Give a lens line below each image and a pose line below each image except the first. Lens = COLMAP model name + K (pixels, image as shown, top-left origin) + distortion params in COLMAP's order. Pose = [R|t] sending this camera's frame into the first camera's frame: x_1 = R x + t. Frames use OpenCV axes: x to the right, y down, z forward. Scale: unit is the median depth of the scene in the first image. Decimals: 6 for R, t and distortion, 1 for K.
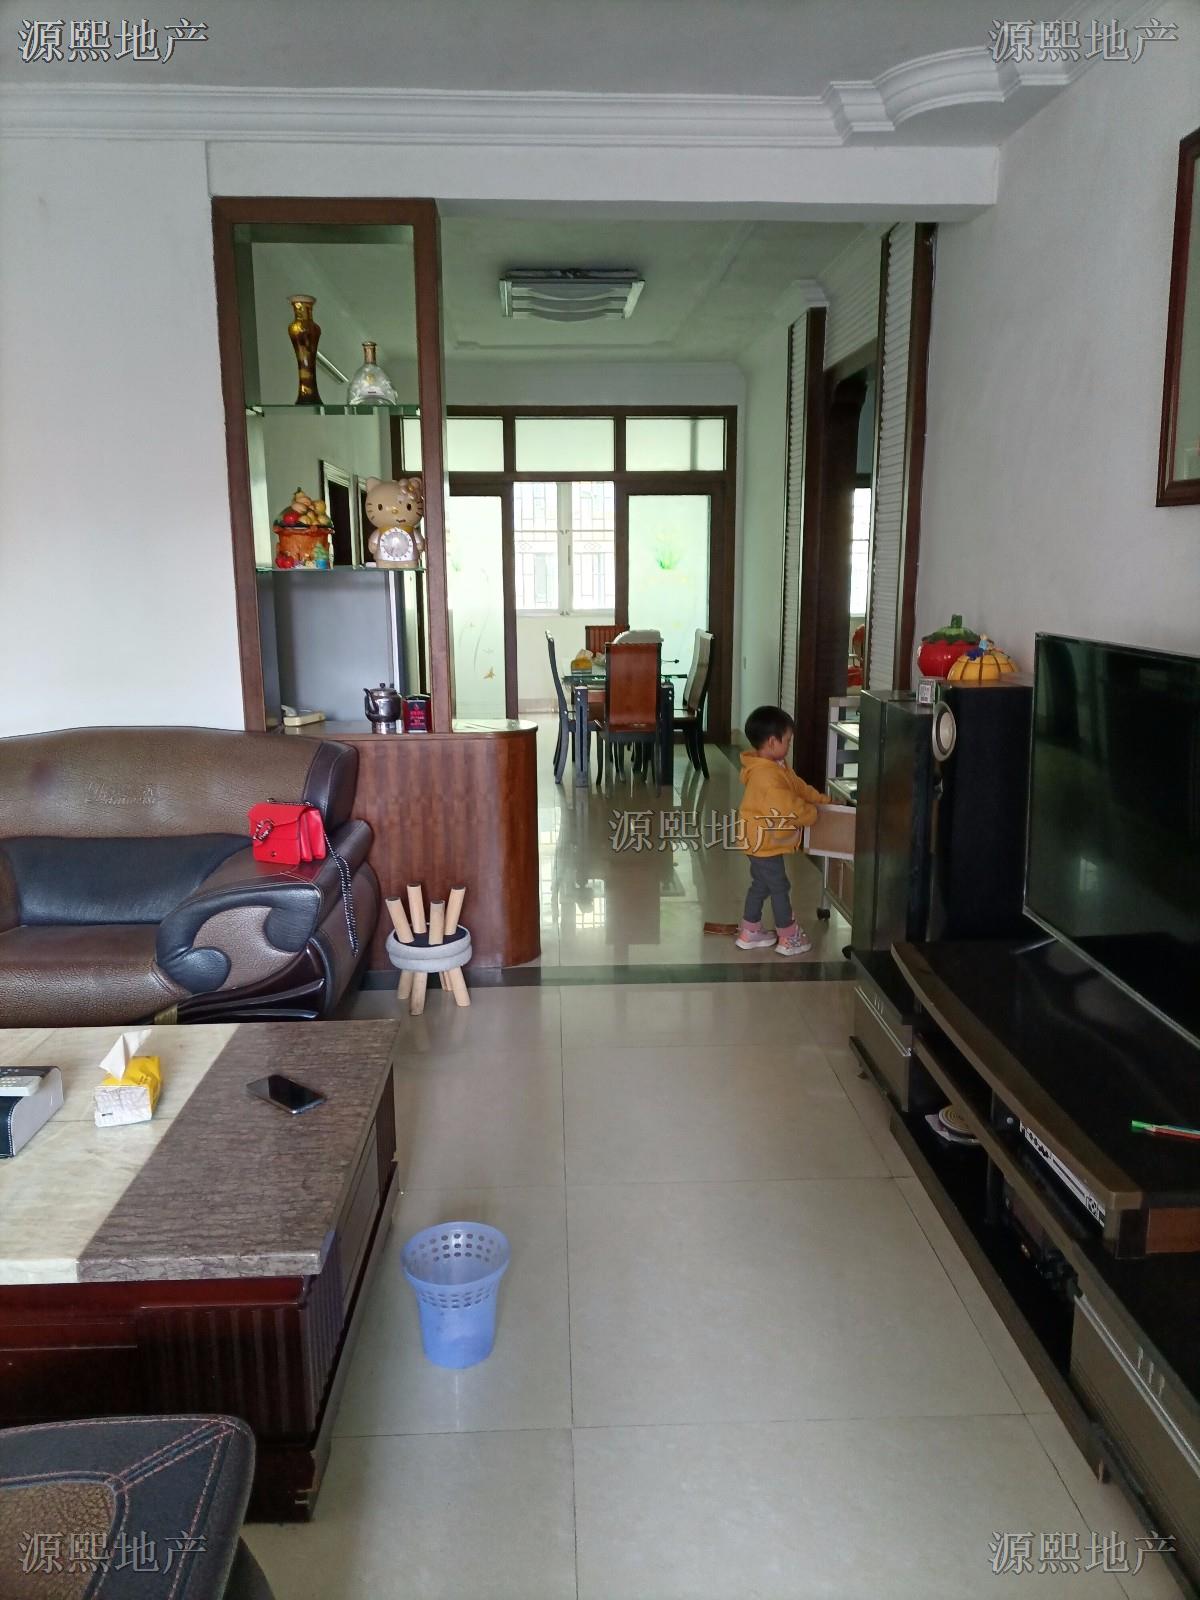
lens RADIAL K [[1207.0, 0, 594.4], [0, 1207.0, 805.9], [0, 0, 1]] dist [0.035479, -0.003591]
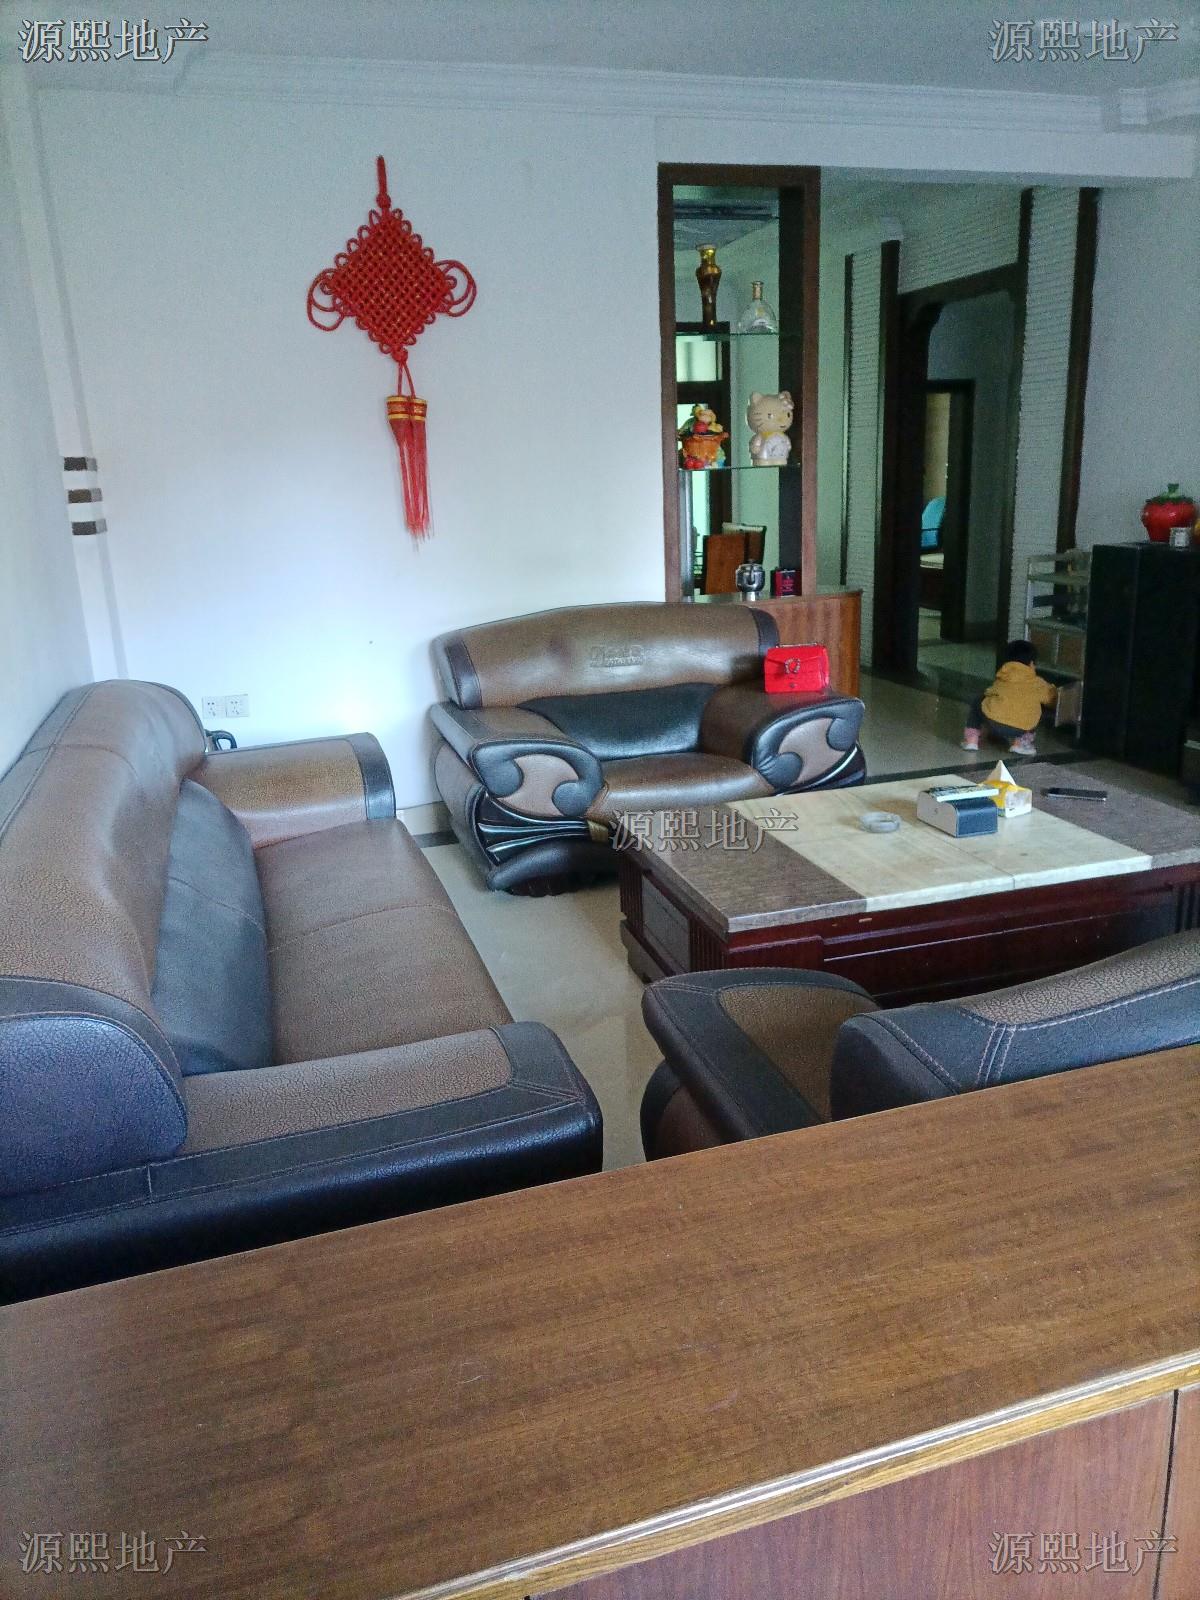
lens RADIAL K [[1177.4, 0, 600.0], [0, 1177.4, 838.0], [0, 0, 1]] dist [0.006637, -0.007811]
pose [[0.967776, -0.110213, 0.226414, -0.301862], [0.087055, 0.990126, 0.109869, 0.017841], [-0.236287, -0.086619, 0.967815, -0.085590]]
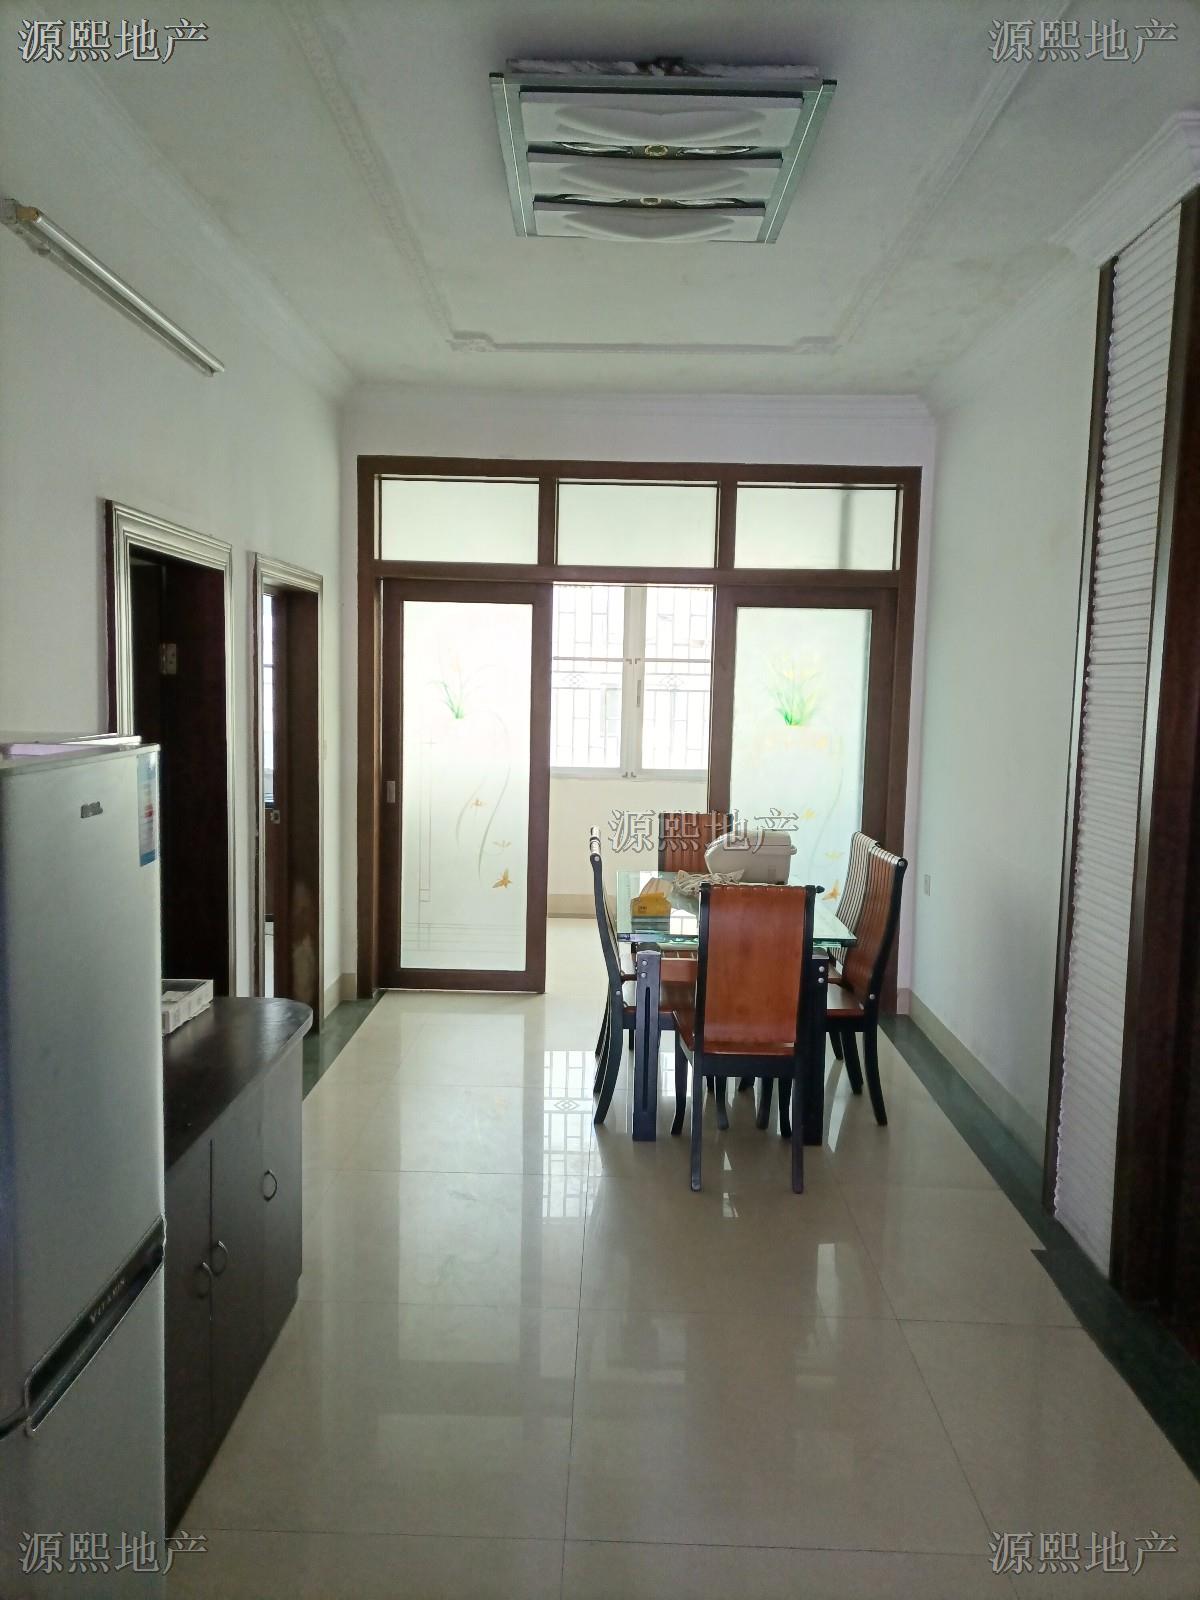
lens RADIAL K [[1207.0, 0, 594.4], [0, 1207.0, 805.9], [0, 0, 1]] dist [0.035479, -0.003591]
pose [[0.997820, 0.033238, -0.057007, -0.005926], [-0.038830, 0.994232, -0.099976, -0.091494], [0.053356, 0.101972, 0.993355, 0.395762]]
